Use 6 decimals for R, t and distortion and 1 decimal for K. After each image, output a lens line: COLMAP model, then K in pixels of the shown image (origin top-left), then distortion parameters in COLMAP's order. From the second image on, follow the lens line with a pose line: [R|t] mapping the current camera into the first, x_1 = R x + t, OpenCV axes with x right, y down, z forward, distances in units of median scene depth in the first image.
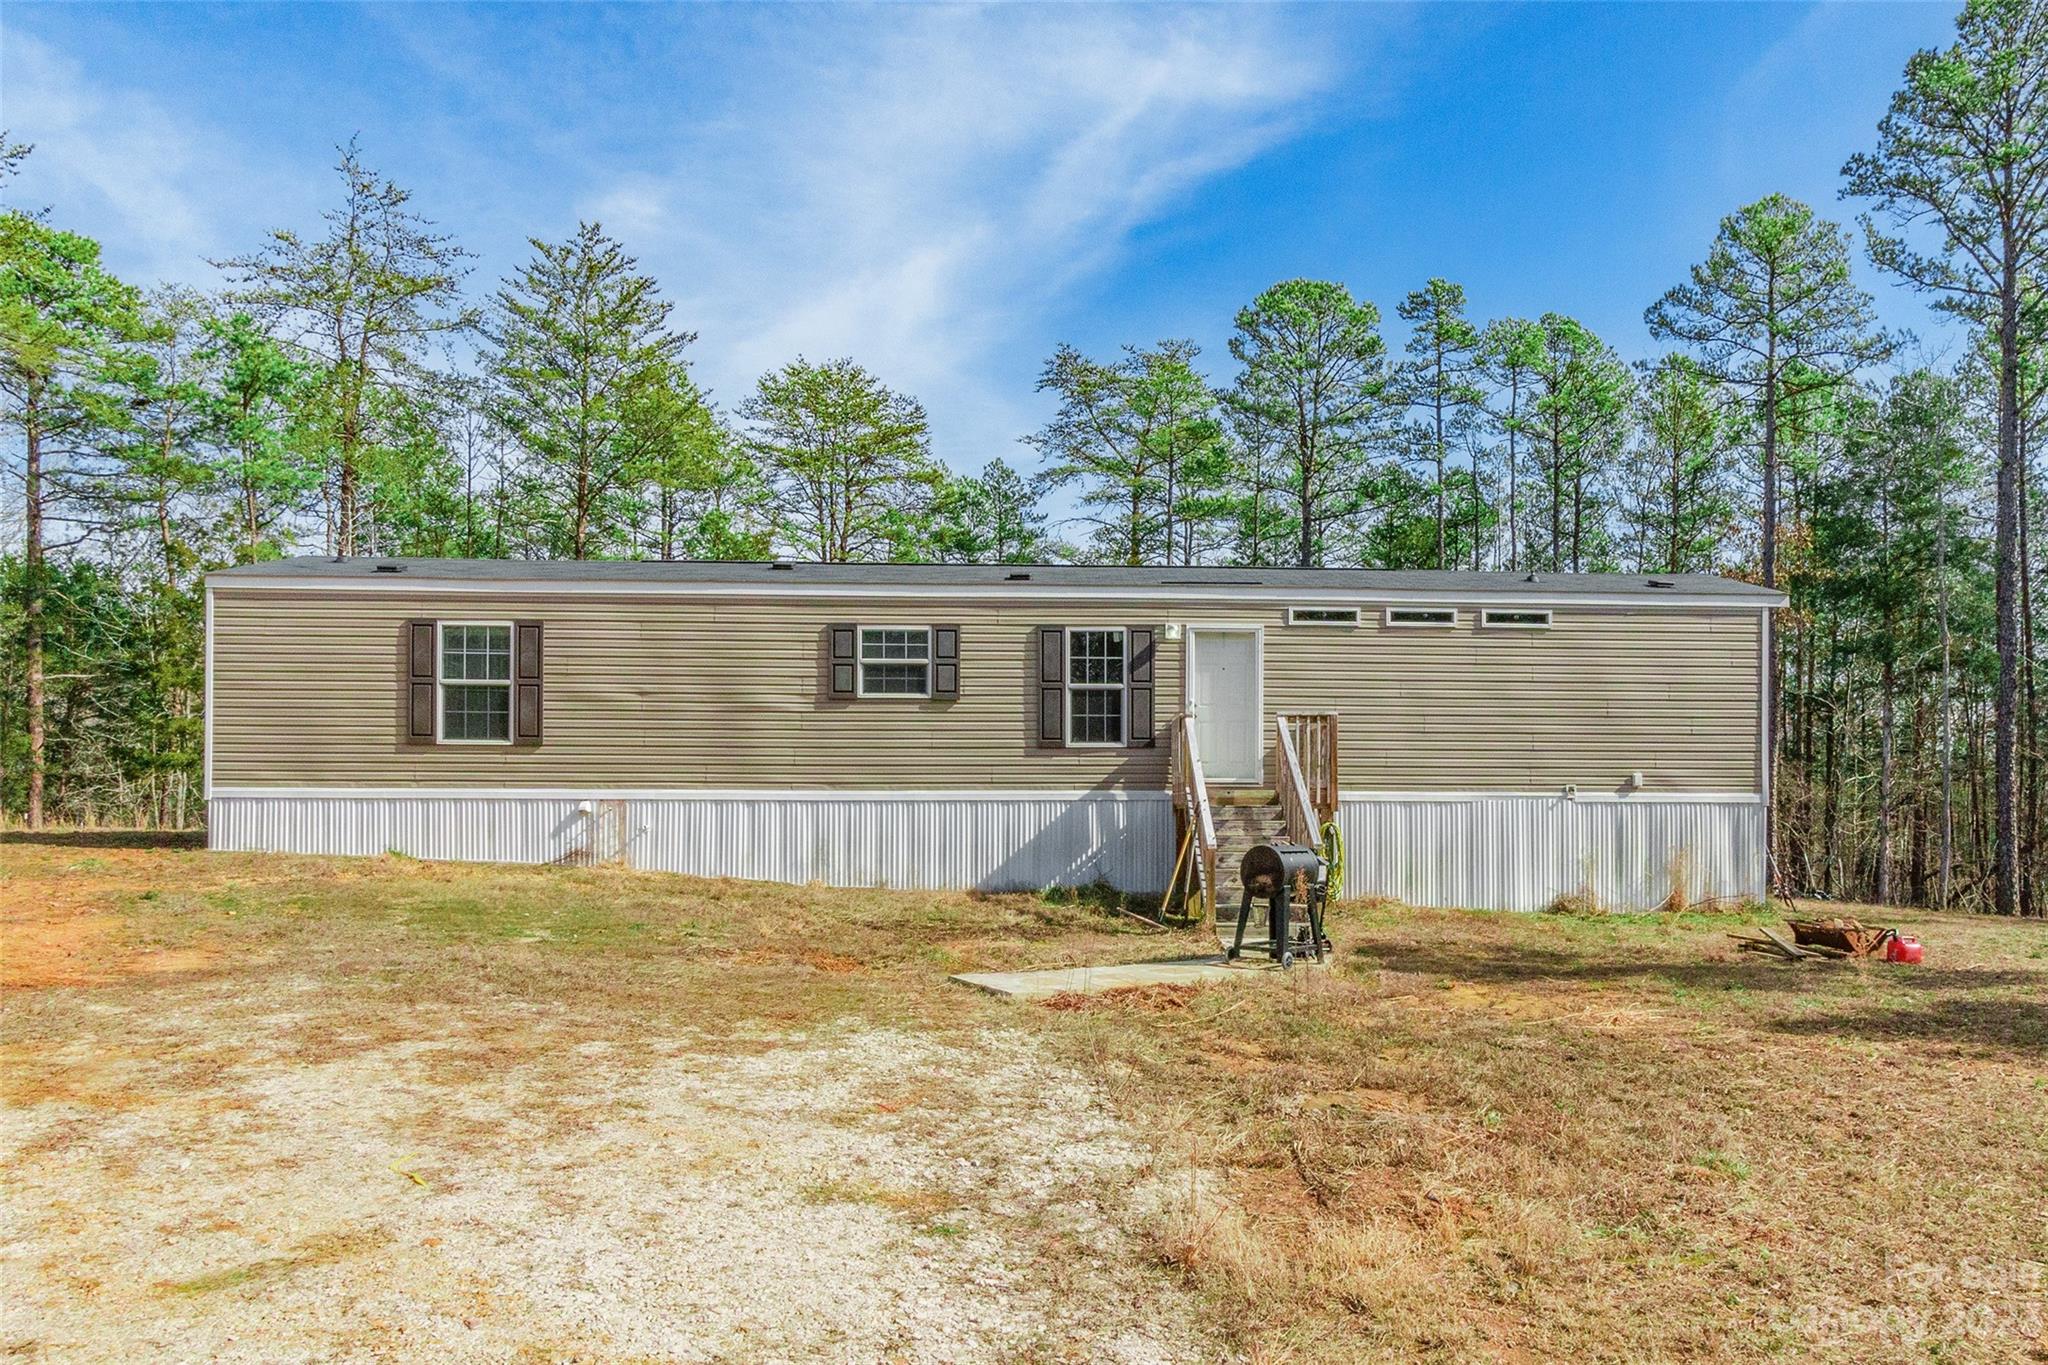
lens RADIAL K [[945.5, 0, 1065.0], [0, 945.5, 764.7], [0, 0, 1]] dist [0.000846, 0.001053]
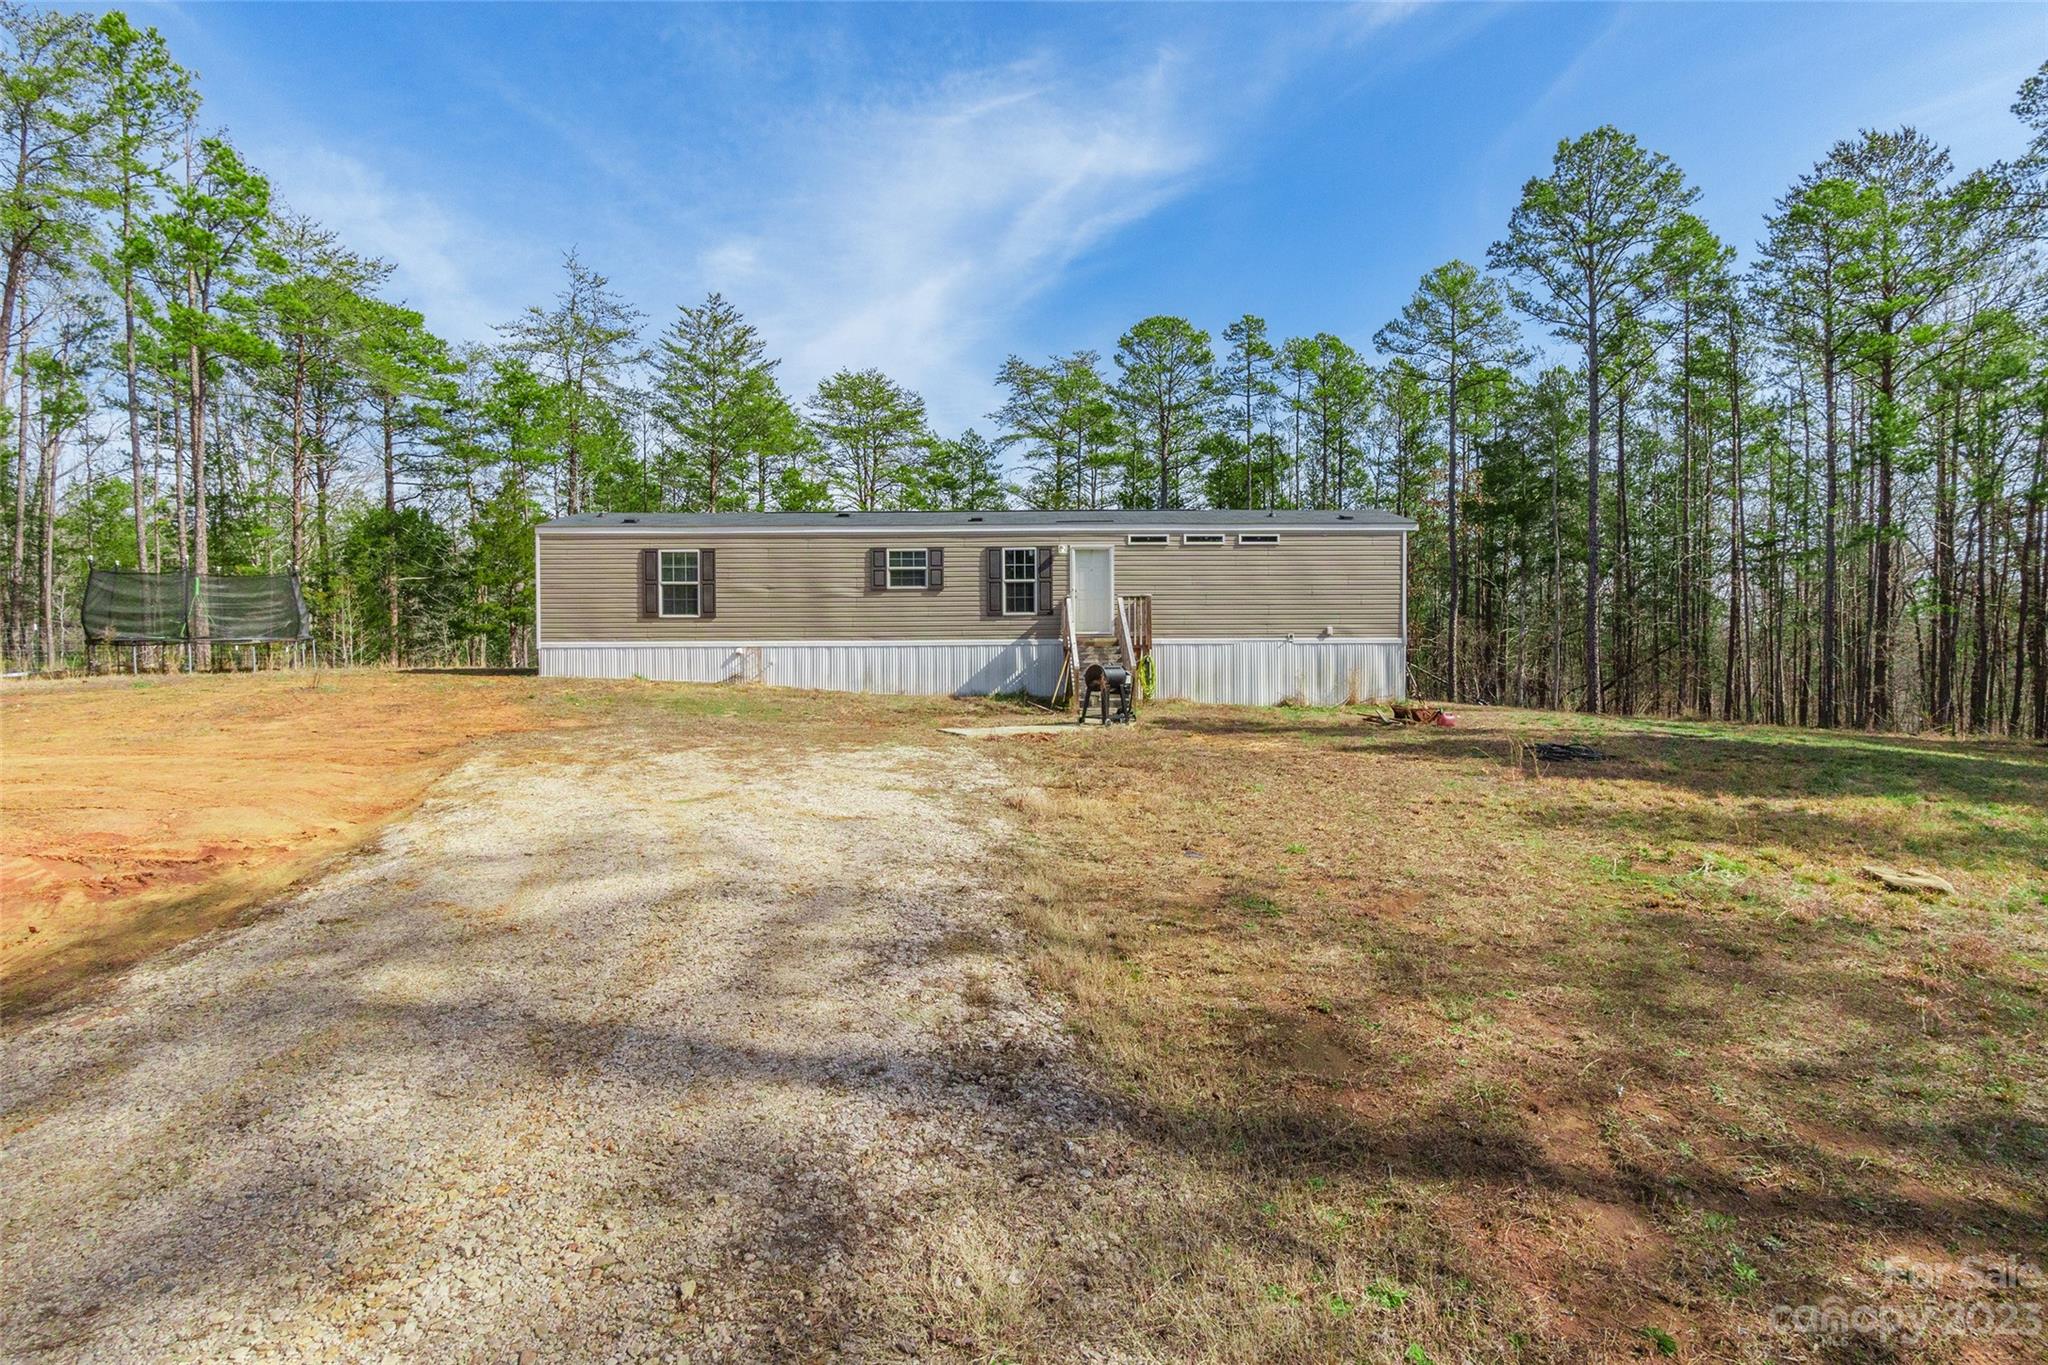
lens RADIAL K [[945.5, 0, 1023.1], [0, 945.5, 672.7], [0, 0, 1]] dist [0.000846, 0.001053]
pose [[0.998412, -0.007183, -0.055875, 0.119138], [0.009406, 0.999171, 0.039619, 0.016670], [0.055544, -0.040081, 0.997651, -0.677969]]
